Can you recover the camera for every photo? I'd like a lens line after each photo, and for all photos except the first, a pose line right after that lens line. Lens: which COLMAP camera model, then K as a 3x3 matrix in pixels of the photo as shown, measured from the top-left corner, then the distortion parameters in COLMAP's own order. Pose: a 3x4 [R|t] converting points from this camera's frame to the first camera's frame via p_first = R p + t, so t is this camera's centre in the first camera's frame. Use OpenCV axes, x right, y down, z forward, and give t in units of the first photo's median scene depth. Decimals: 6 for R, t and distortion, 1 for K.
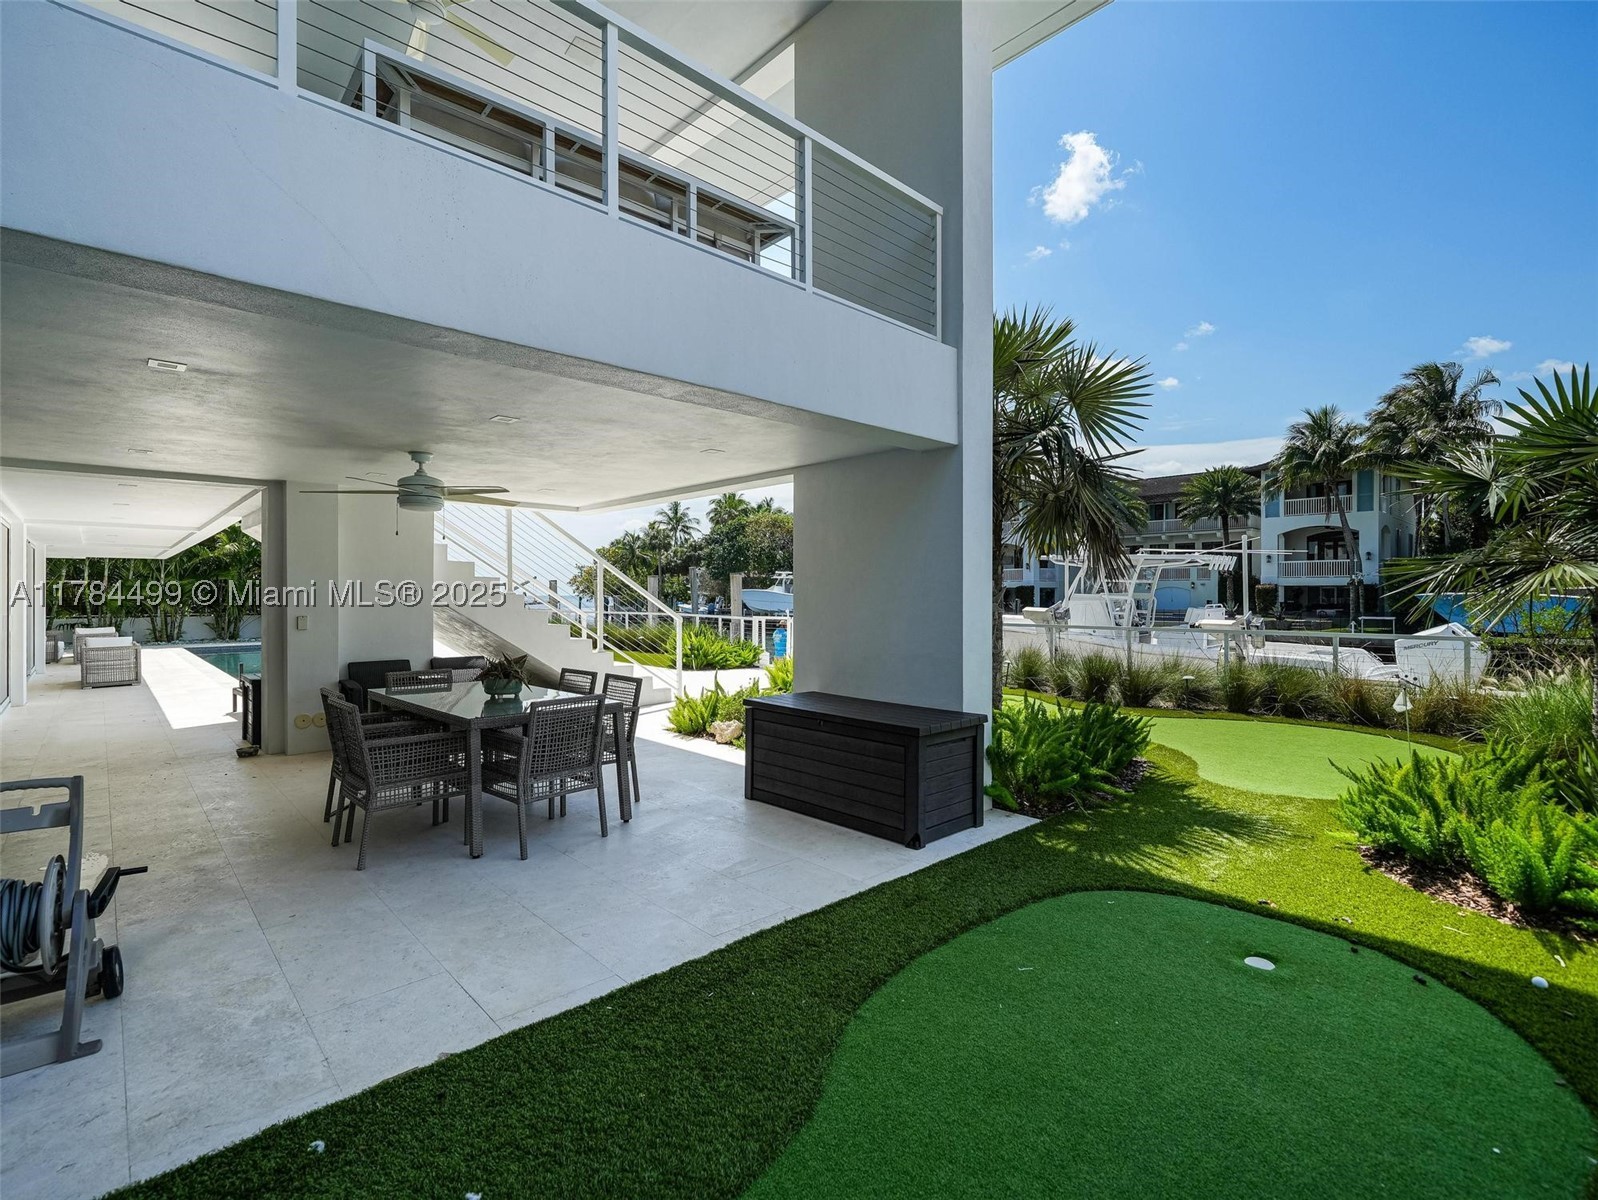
lens RADIAL K [[730.4, 0, 793.0], [0, 730.4, 597.0], [0, 0, 1]] dist [-0.003723, -0.000156]
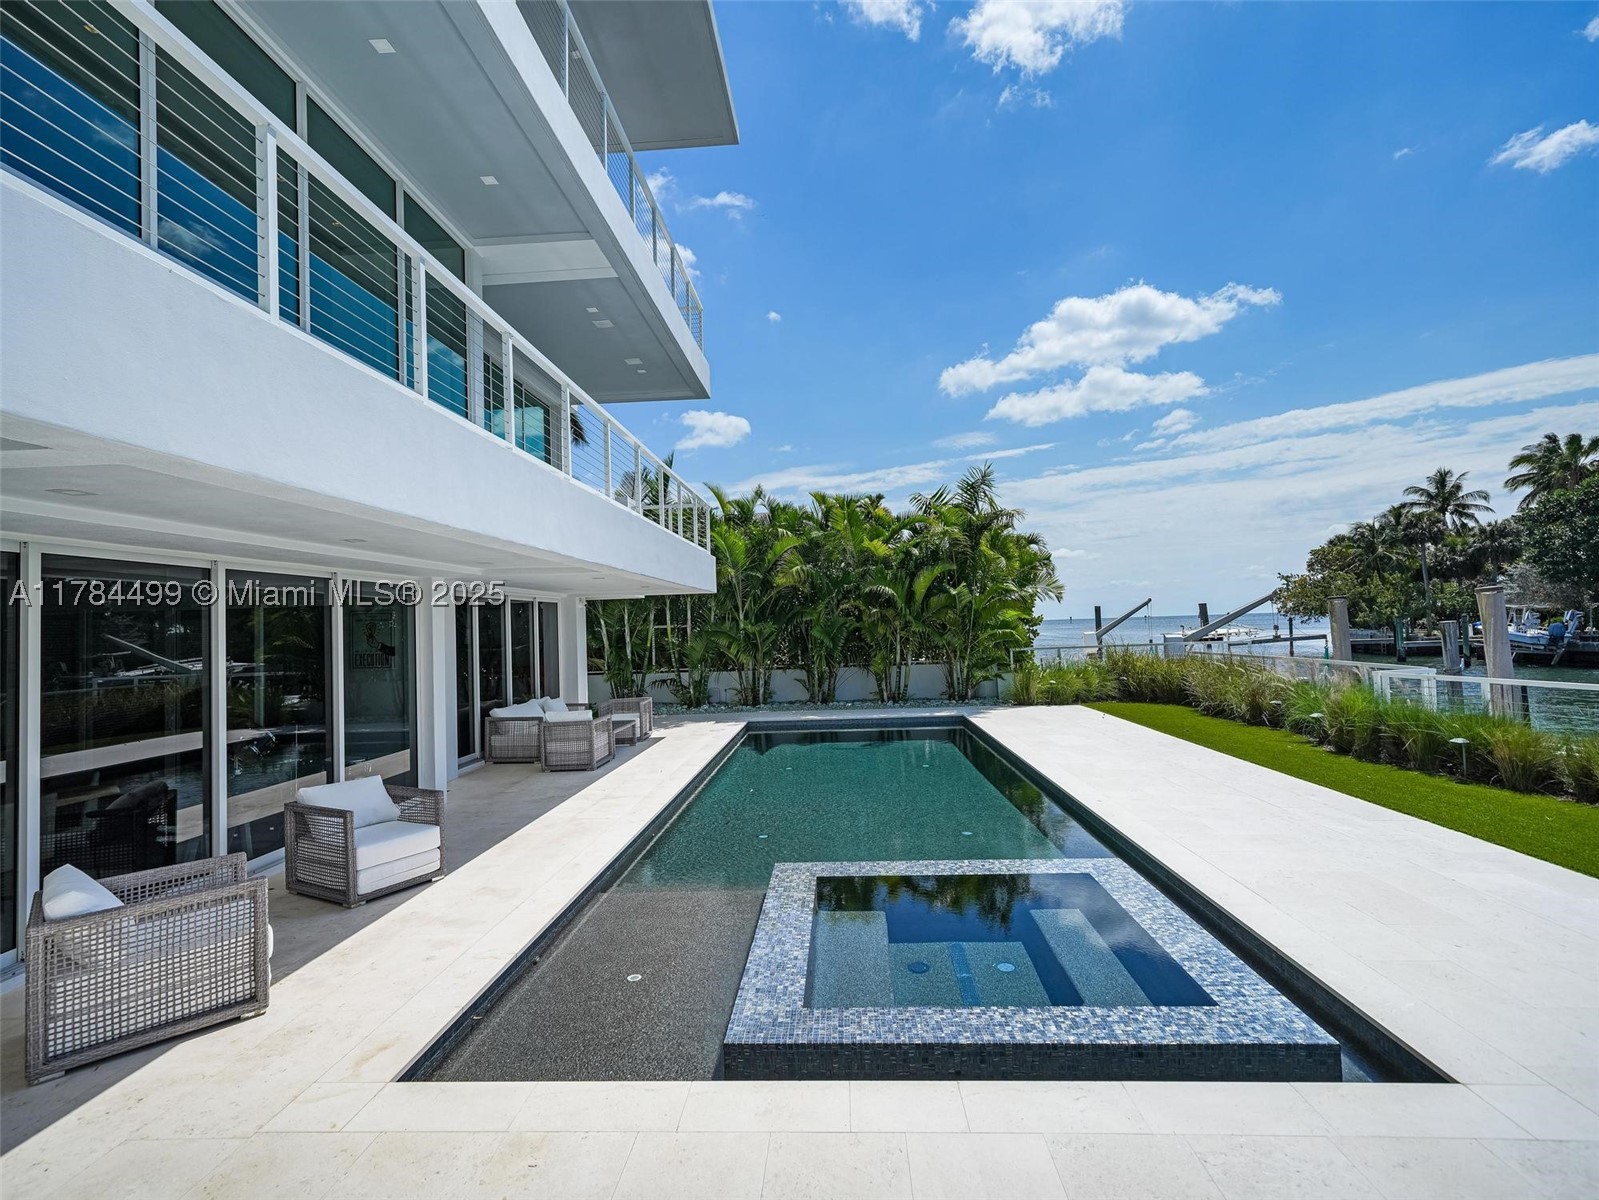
lens RADIAL K [[777.3, 0, 807.9], [0, 777.3, 592.0], [0, 0, 1]] dist [0.008169, 0.001627]
pose [[0.685563, -0.052335, -0.726130, -0.044554], [0.027931, 0.998569, -0.045600, -0.002804], [0.727478, 0.010980, 0.686044, 0.090194]]
